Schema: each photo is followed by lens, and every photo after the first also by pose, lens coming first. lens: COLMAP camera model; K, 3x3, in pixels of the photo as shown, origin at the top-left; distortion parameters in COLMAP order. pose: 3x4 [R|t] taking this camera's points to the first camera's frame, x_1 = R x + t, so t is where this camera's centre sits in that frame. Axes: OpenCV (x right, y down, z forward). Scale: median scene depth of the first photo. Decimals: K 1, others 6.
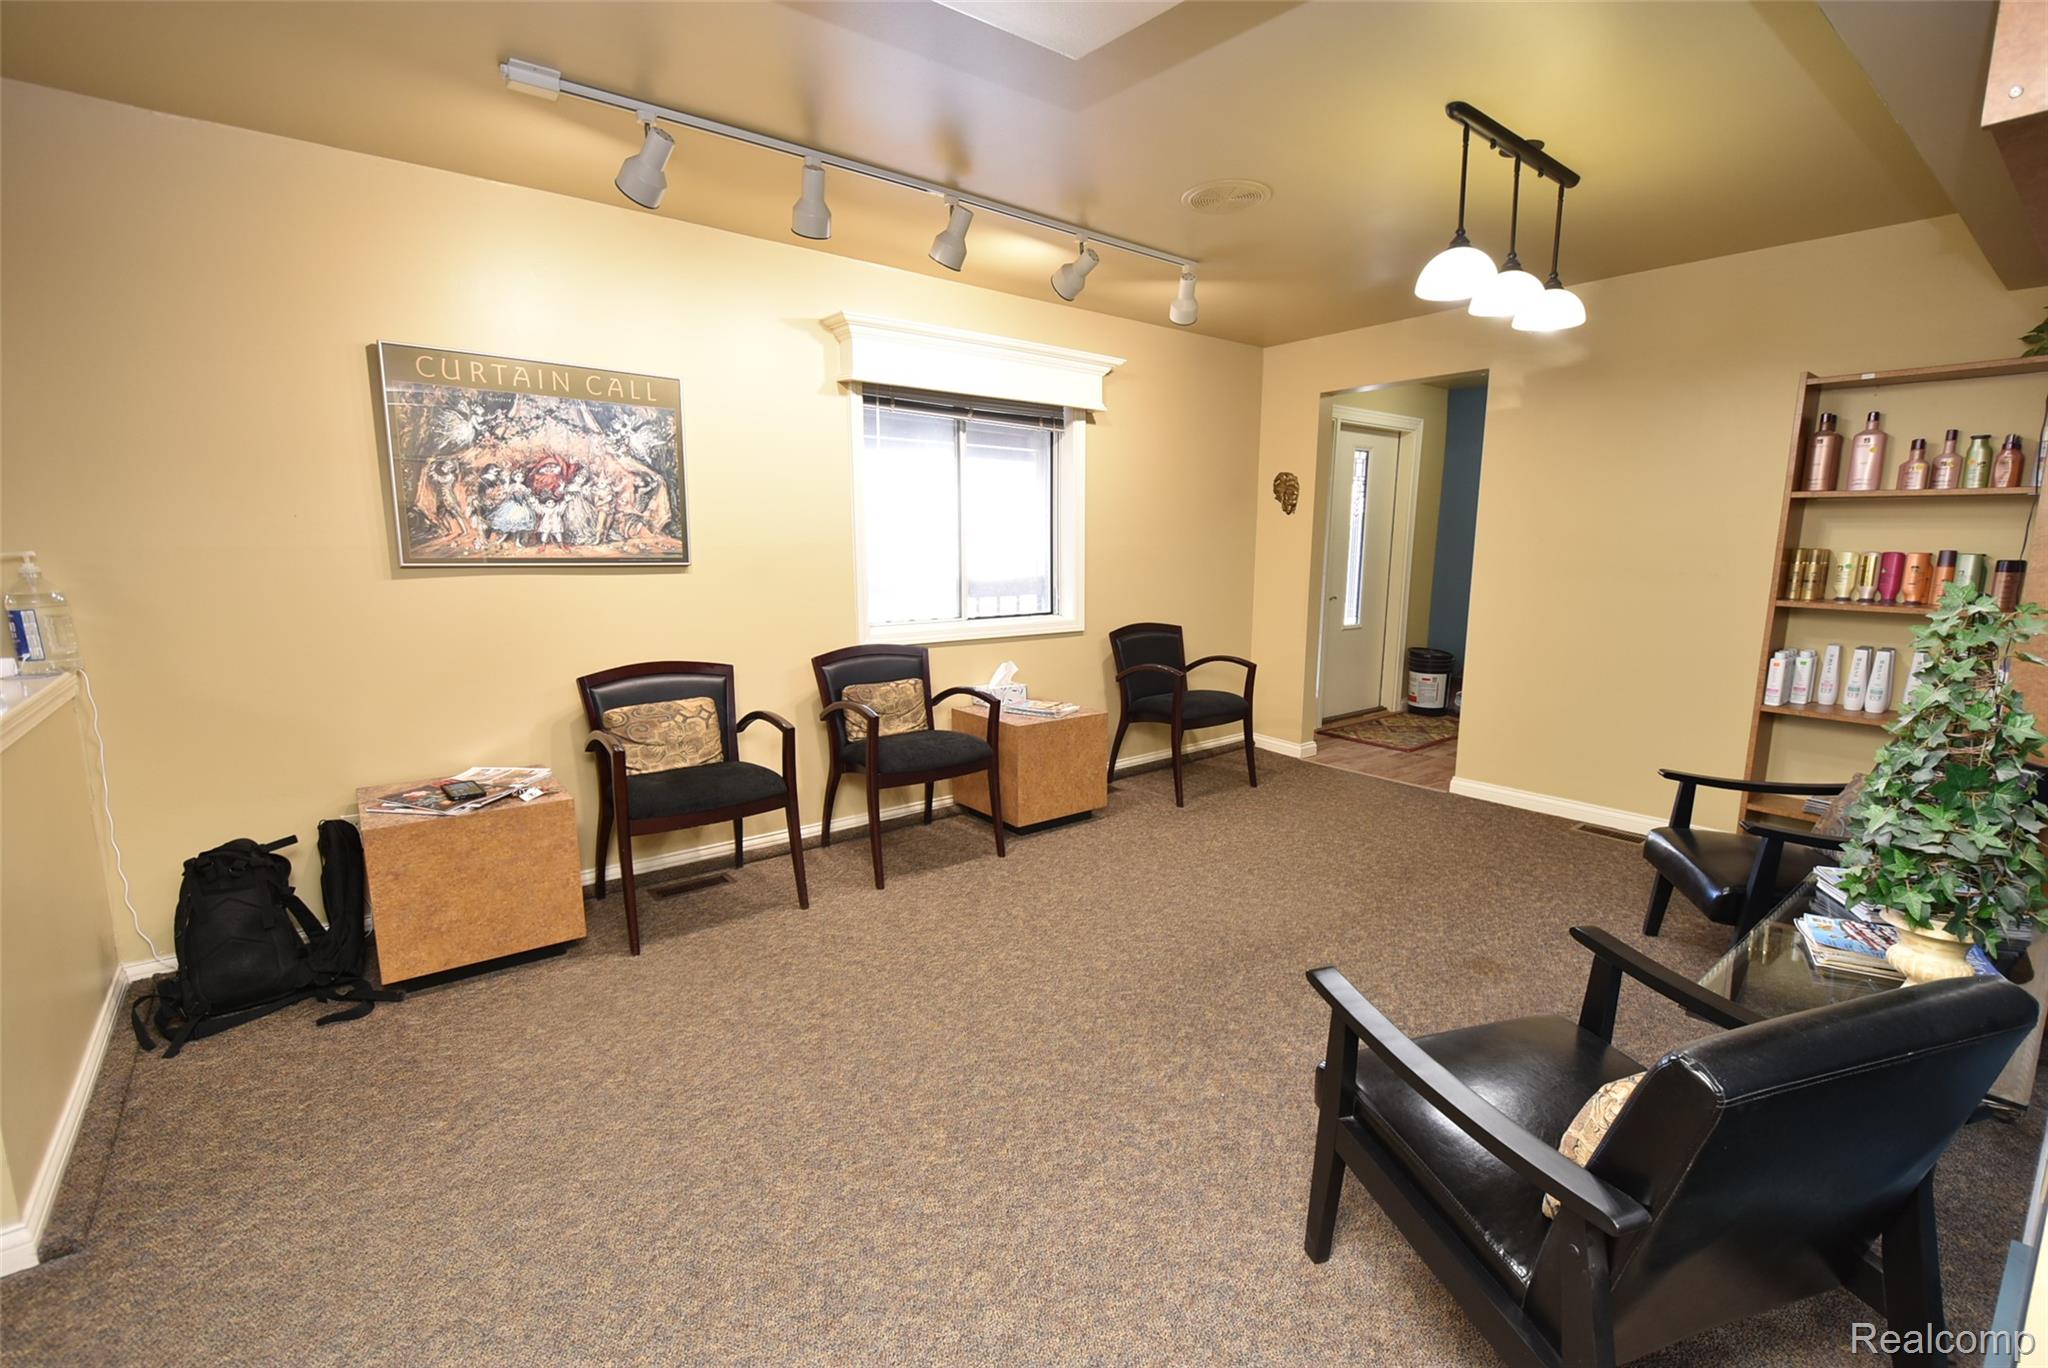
lens RADIAL K [[902.4, 0, 1030.4], [0, 902.4, 686.5], [0, 0, 1]] dist [-0.000858, -0.003406]
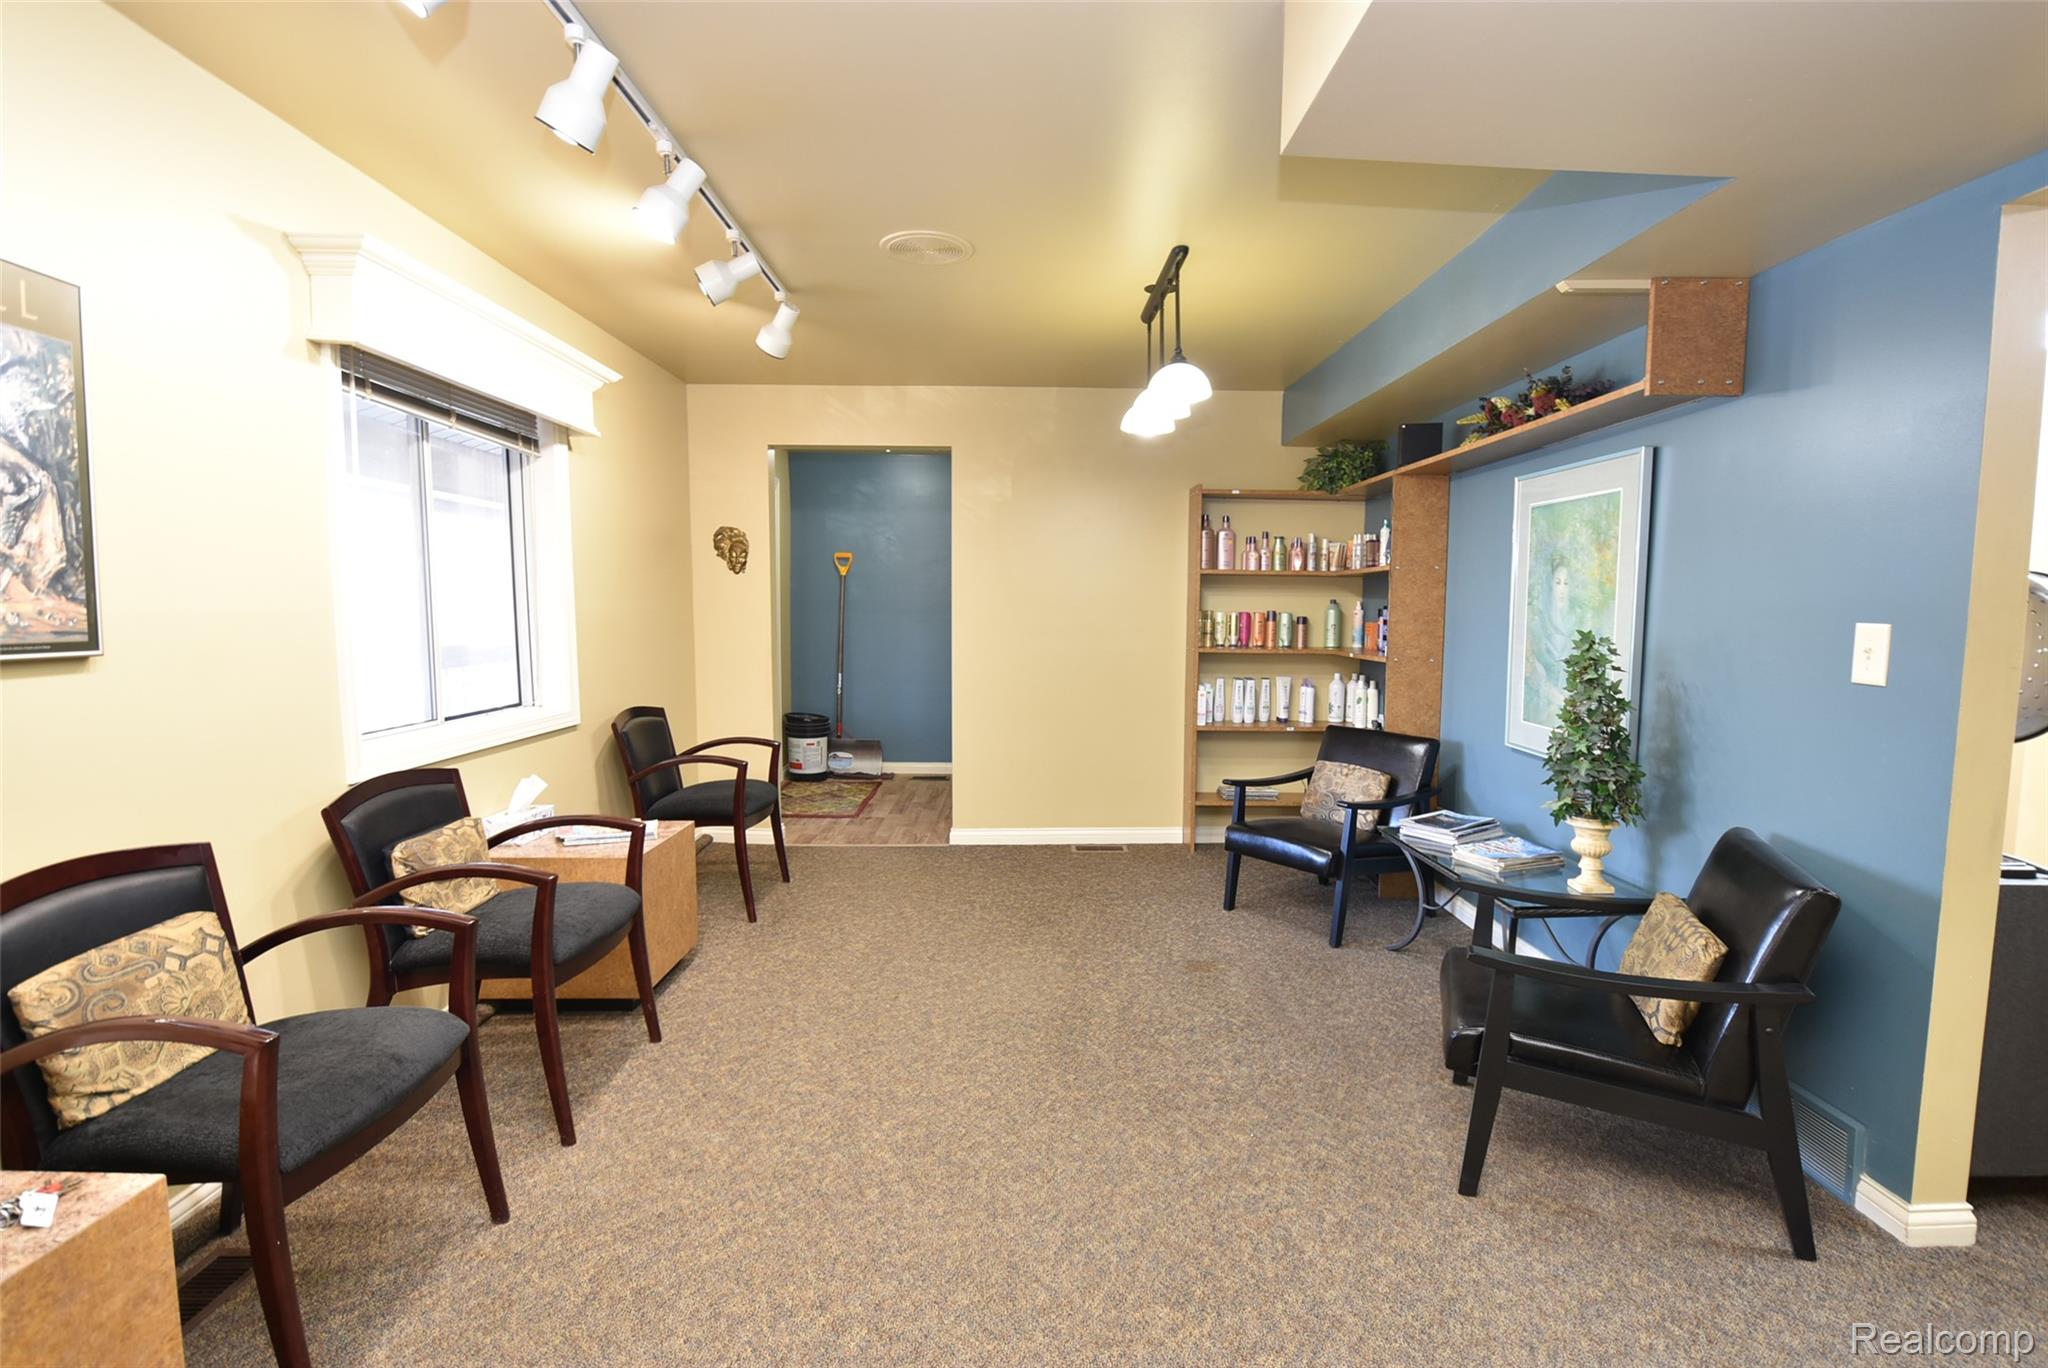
lens RADIAL K [[1003.5, 0, 1046.3], [0, 1003.5, 691.5], [0, 0, 1]] dist [-0.019992, -0.005923]
pose [[0.597643, -0.069427, 0.798751, -0.511847], [0.124083, 0.992250, -0.006596, -0.048650], [-0.792102, 0.103053, 0.601626, 0.277393]]
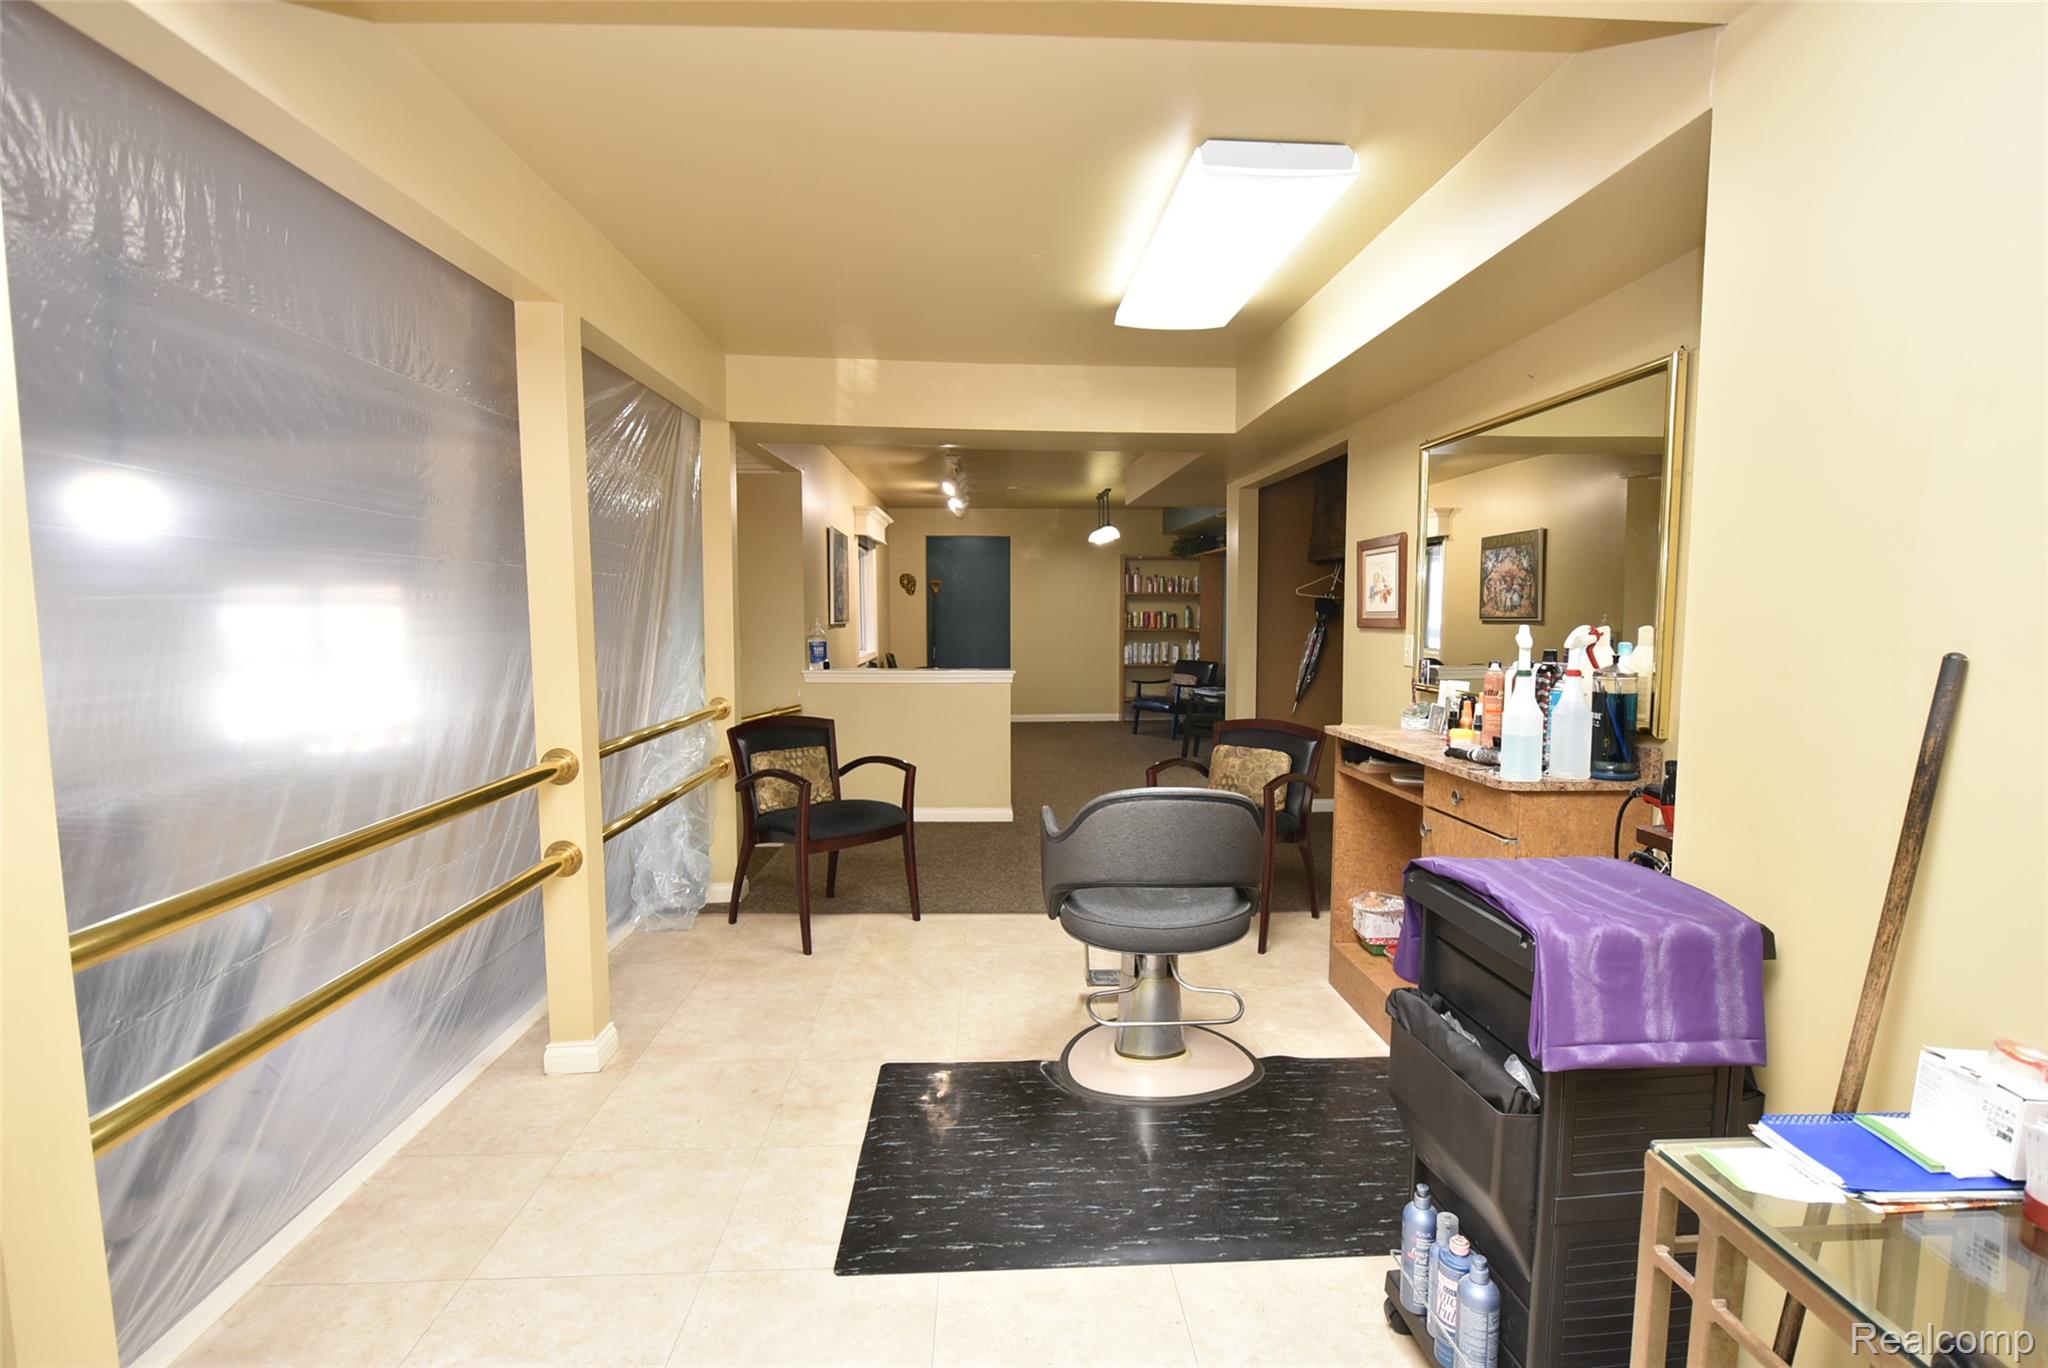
lens RADIAL K [[1003.5, 0, 1024.1], [0, 1003.5, 690.2], [0, 0, 1]] dist [-0.019992, -0.005923]
pose [[0.575259, -0.072671, 0.814737, -2.059490], [0.132327, 0.991193, -0.005022, 0.079852], [-0.807197, 0.110700, 0.579809, -0.626110]]
